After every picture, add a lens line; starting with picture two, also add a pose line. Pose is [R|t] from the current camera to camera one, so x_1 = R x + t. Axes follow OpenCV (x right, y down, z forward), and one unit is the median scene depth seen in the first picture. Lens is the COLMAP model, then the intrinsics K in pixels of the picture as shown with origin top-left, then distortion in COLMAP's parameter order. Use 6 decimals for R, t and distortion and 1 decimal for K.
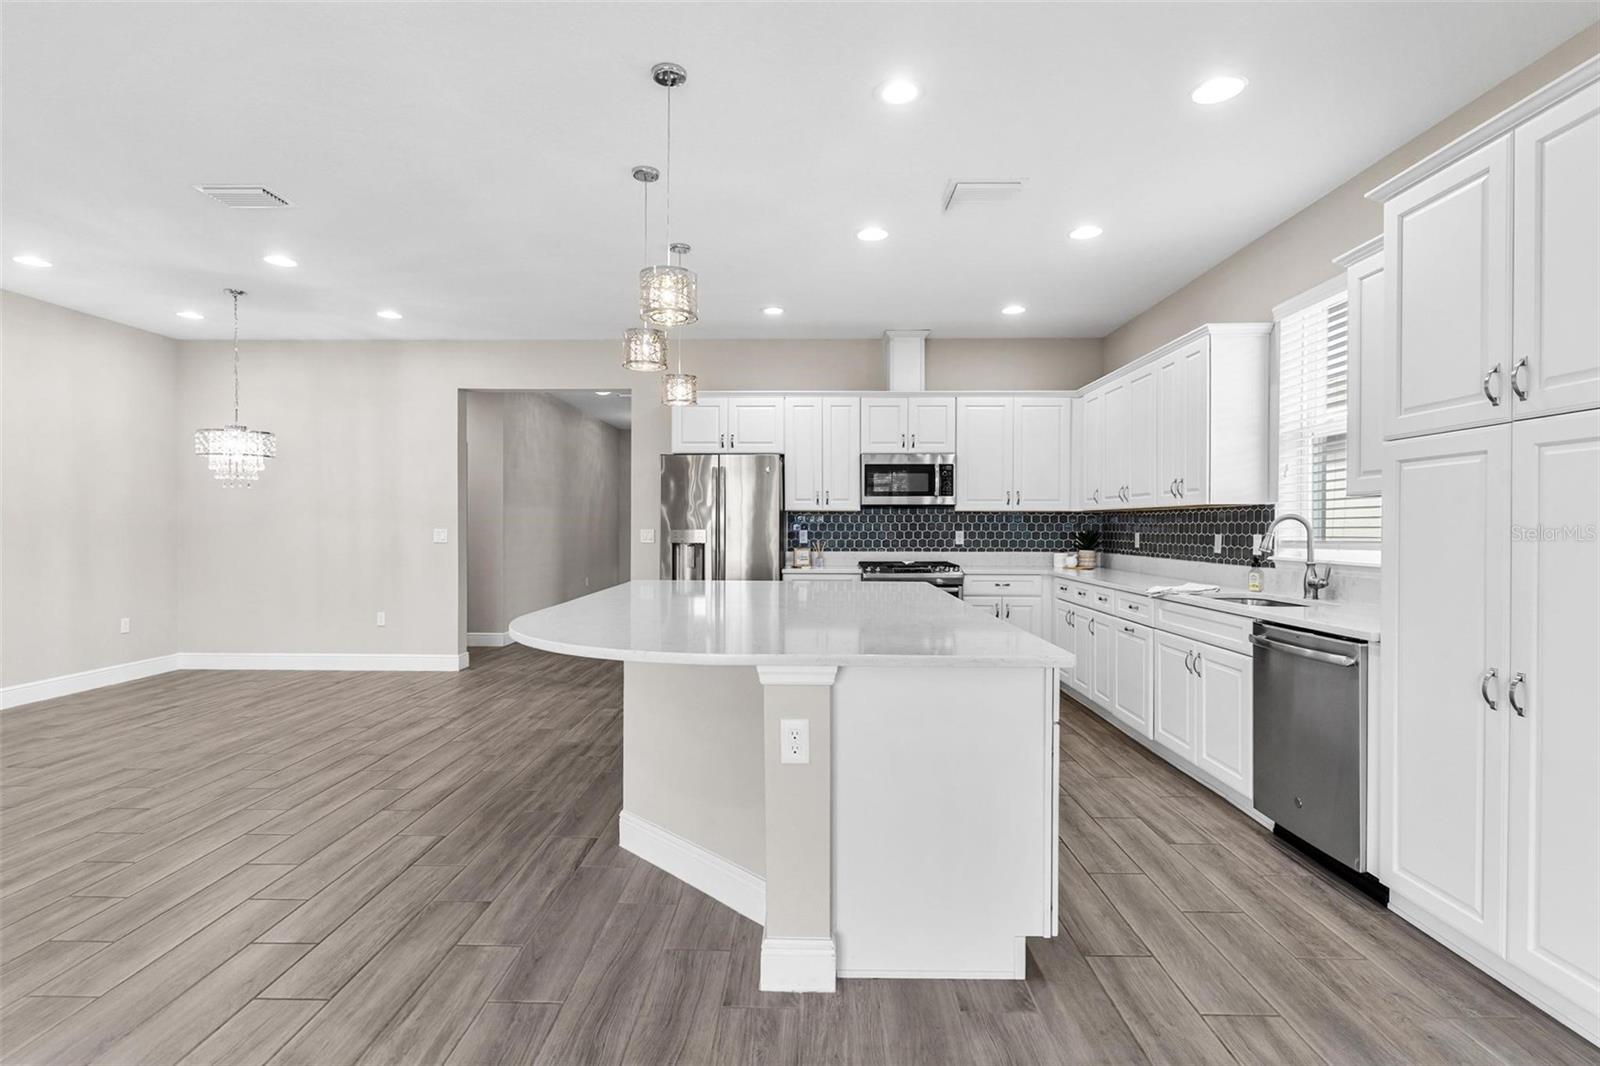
lens RADIAL K [[778.3, 0, 799.0], [0, 778.3, 529.8], [0, 0, 1]] dist [0.003722, -0.001052]
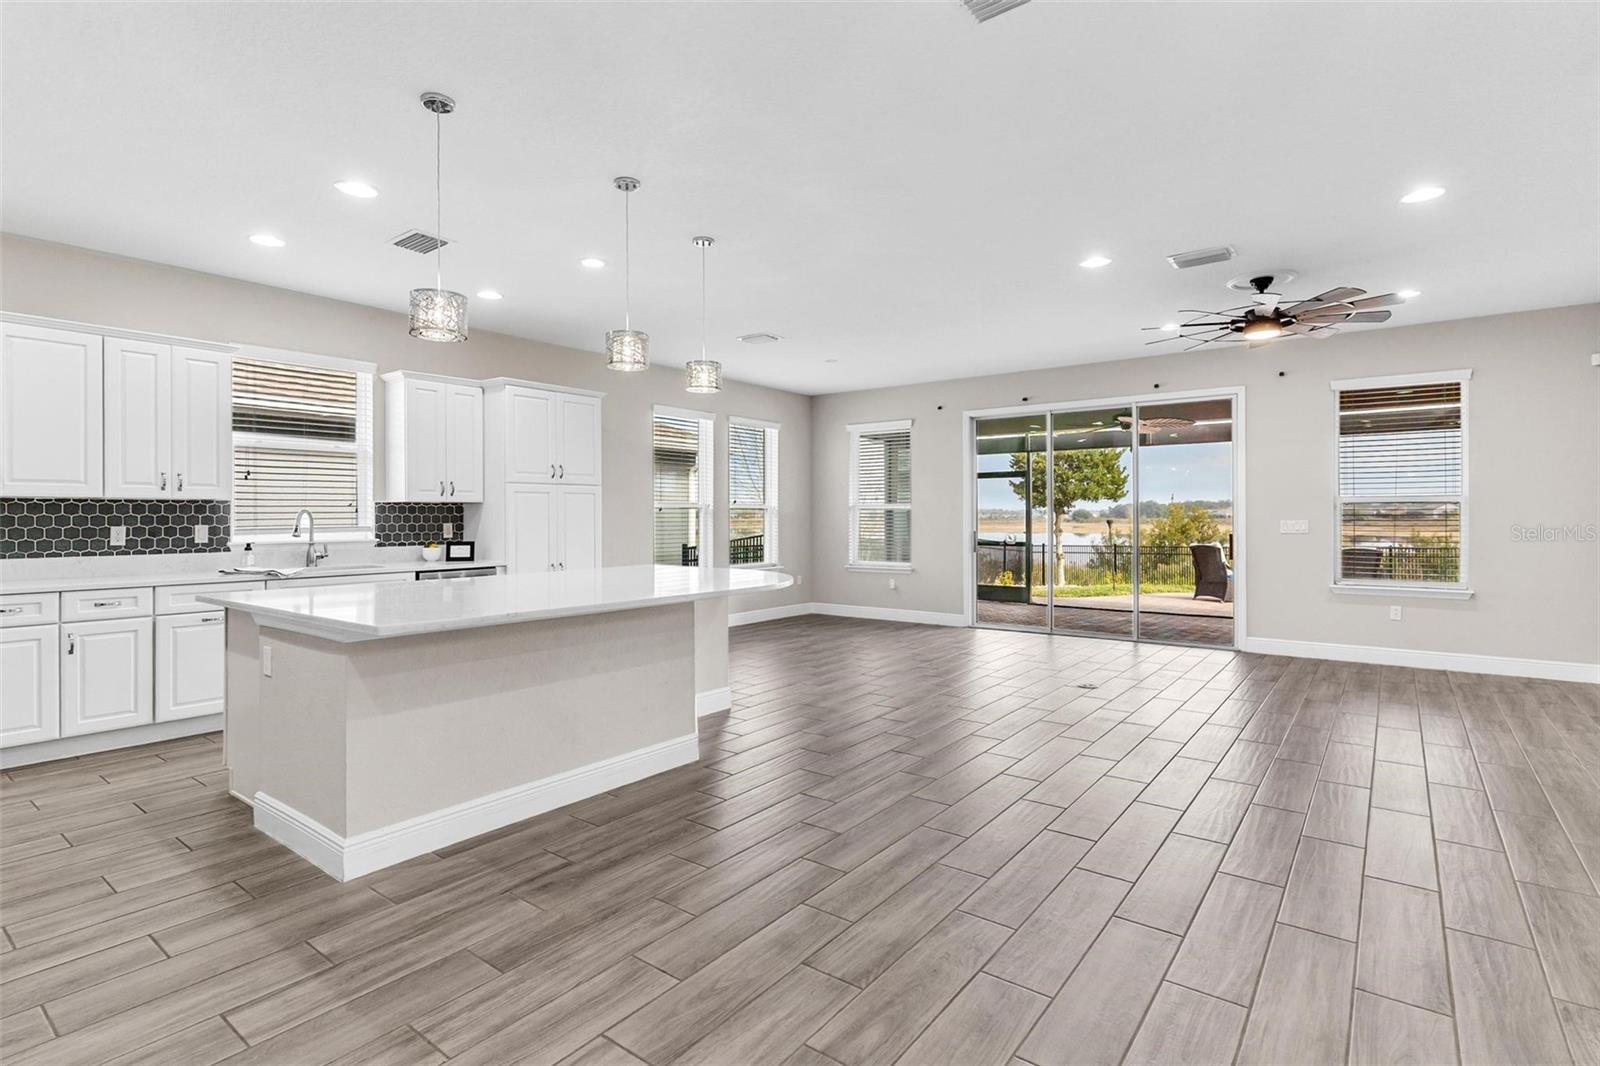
lens RADIAL K [[778.3, 0, 798.4], [0, 778.3, 522.9], [0, 0, 1]] dist [0.003722, -0.001052]
pose [[-0.807198, -0.005405, 0.590256, -0.575508], [0.003051, 0.999907, 0.013328, -0.007297], [-0.590273, 0.012560, -0.807106, 0.984350]]
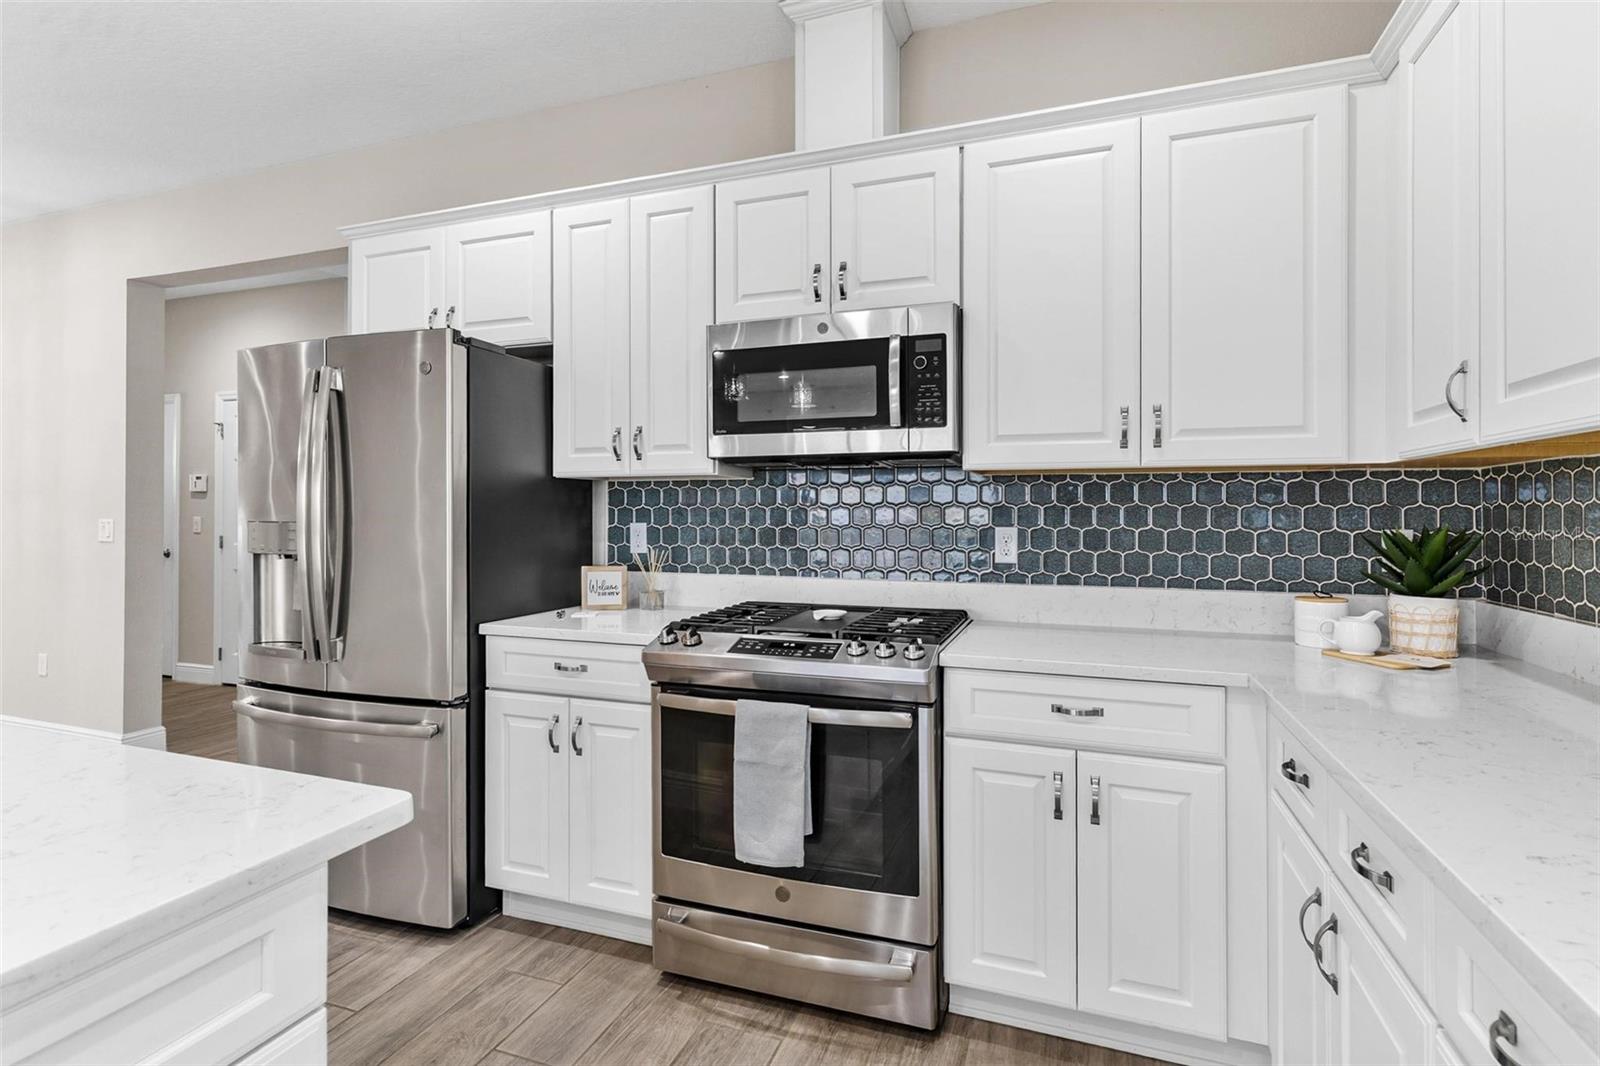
lens RADIAL K [[778.3, 0, 799.1], [0, 778.3, 505.7], [0, 0, 1]] dist [0.003722, -0.001052]
pose [[0.944692, -0.004022, -0.327933, 0.251214], [0.000132, 0.999929, -0.011884, -0.004641], [0.327958, 0.011183, 0.944626, 0.661495]]
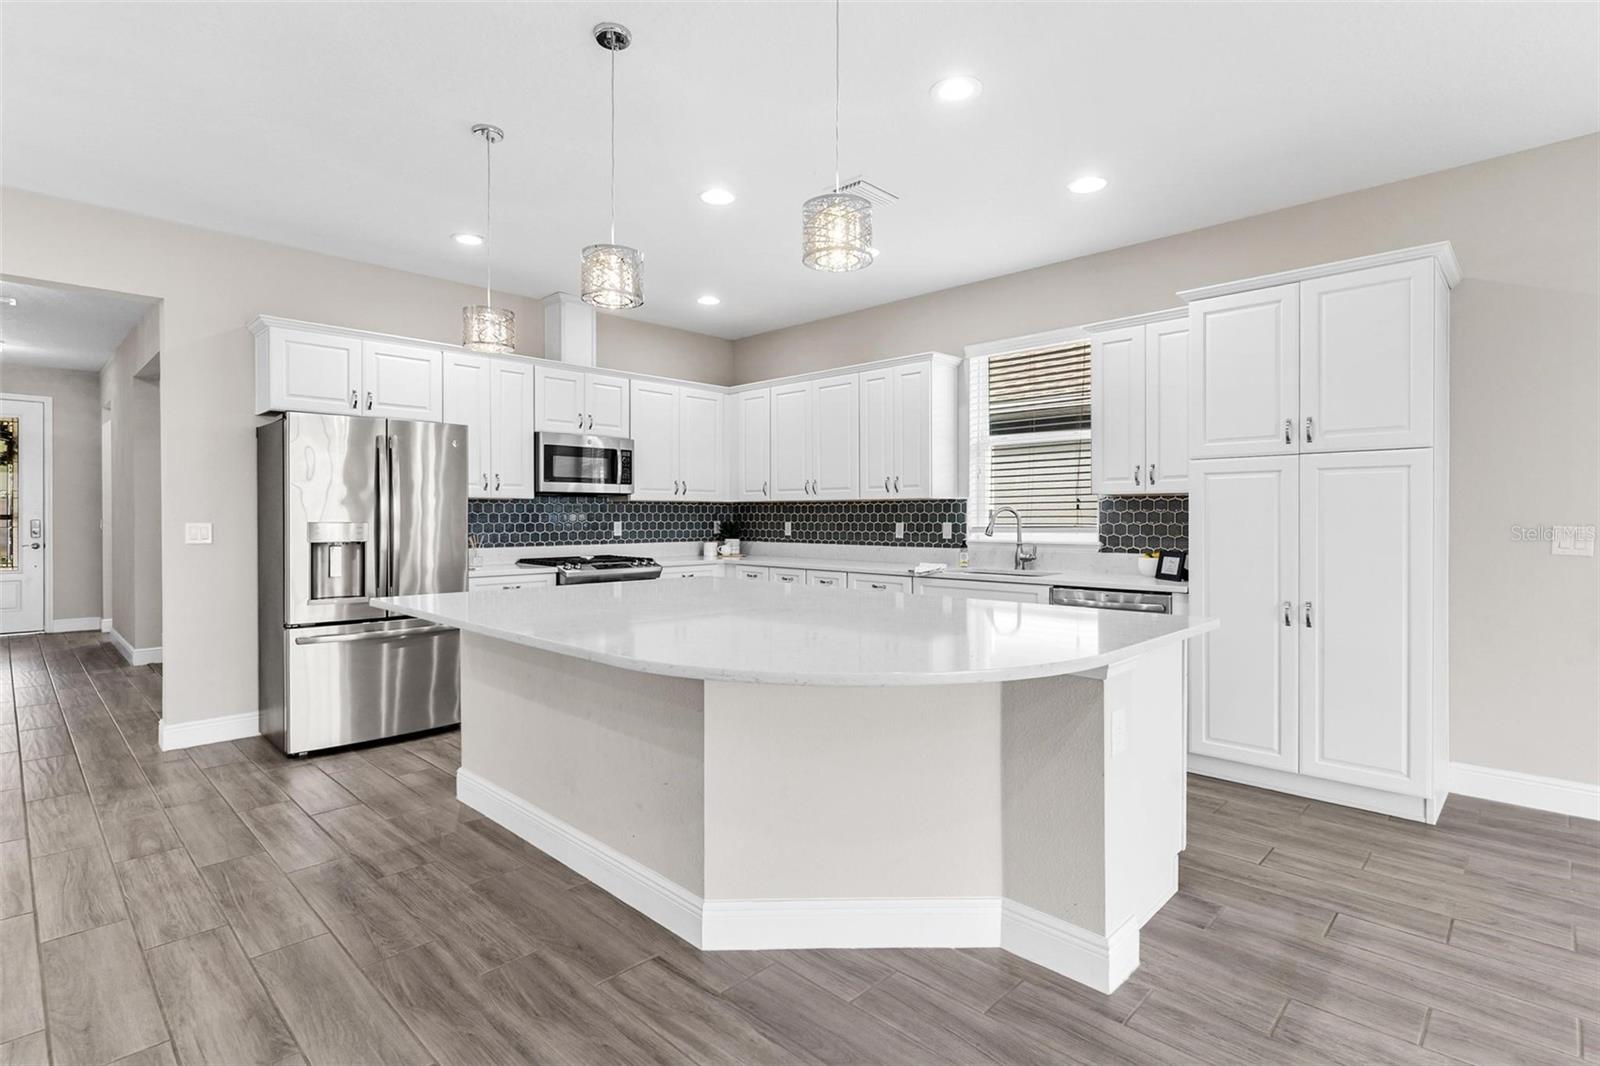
lens RADIAL K [[778.3, 0, 799.3], [0, 778.3, 522.9], [0, 0, 1]] dist [0.003722, -0.001052]
pose [[0.681818, -0.010207, 0.731451, -0.353969], [0.006271, 0.999947, 0.008108, -0.003611], [-0.731495, -0.000941, 0.681846, 0.213976]]
